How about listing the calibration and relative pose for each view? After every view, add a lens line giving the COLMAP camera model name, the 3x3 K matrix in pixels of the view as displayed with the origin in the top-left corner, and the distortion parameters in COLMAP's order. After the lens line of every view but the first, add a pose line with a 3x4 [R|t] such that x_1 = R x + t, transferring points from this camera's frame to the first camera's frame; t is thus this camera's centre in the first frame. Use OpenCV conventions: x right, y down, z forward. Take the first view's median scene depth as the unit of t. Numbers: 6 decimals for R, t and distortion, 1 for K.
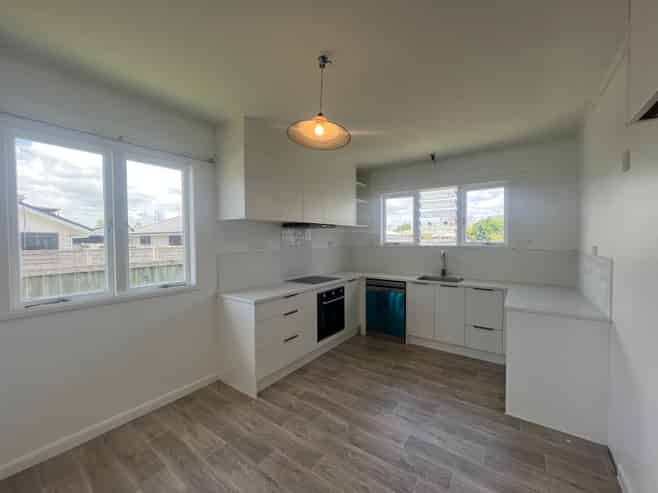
lens RADIAL K [[262.3, 0, 329.0], [0, 262.3, 246.5], [0, 0, 1]] dist [-0.038869, -0.000020]
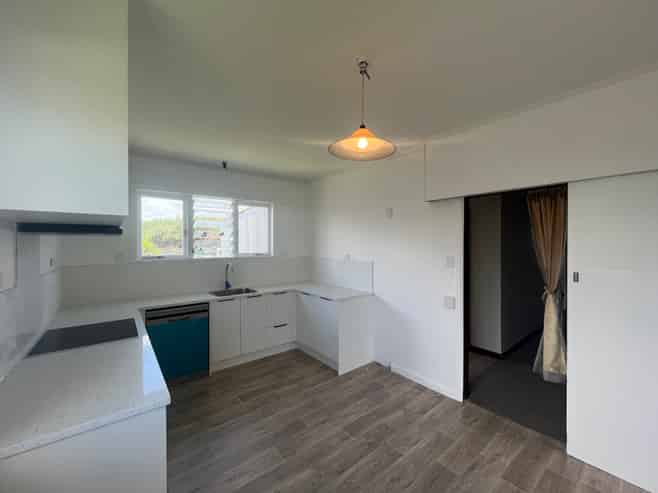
lens RADIAL K [[275.2, 0, 329.0], [0, 275.2, 246.5], [0, 0, 1]] dist [0.001087, 0.000049]
pose [[0.262456, 0.005114, 0.964930, -0.477130], [0.037402, 0.999181, -0.015469, -0.015454], [-0.964219, 0.040150, 0.262050, 0.380237]]
